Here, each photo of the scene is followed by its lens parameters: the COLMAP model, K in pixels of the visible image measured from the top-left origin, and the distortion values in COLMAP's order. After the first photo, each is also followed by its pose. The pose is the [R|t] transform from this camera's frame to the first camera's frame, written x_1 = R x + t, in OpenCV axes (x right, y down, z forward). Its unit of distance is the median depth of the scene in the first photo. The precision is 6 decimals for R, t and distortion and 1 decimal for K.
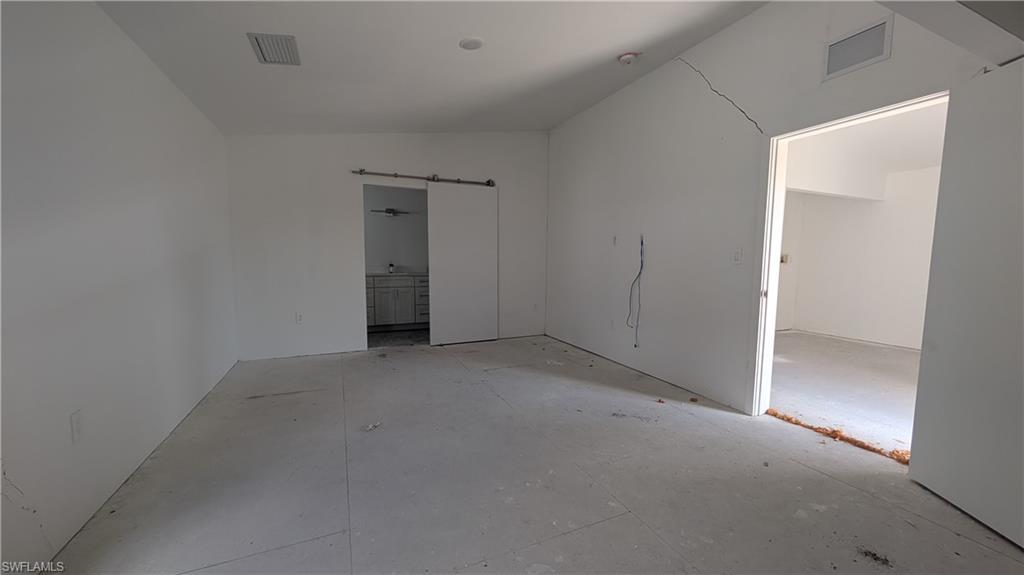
lens RADIAL K [[387.4, 0, 512.0], [0, 387.4, 287.5], [0, 0, 1]] dist [-0.000476, -0.000077]
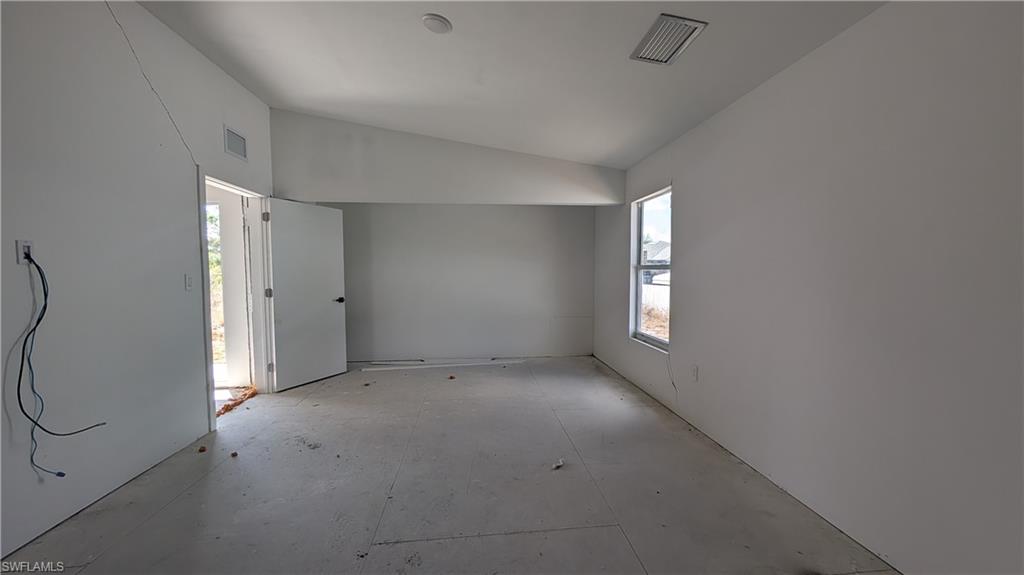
lens RADIAL K [[387.4, 0, 512.0], [0, 387.4, 287.5], [0, 0, 1]] dist [-0.000476, -0.000077]
pose [[-0.947596, -0.011623, 0.319260, -0.590546], [0.028905, 0.992120, 0.121914, -0.193550], [-0.318161, 0.124753, -0.939793, 2.043562]]
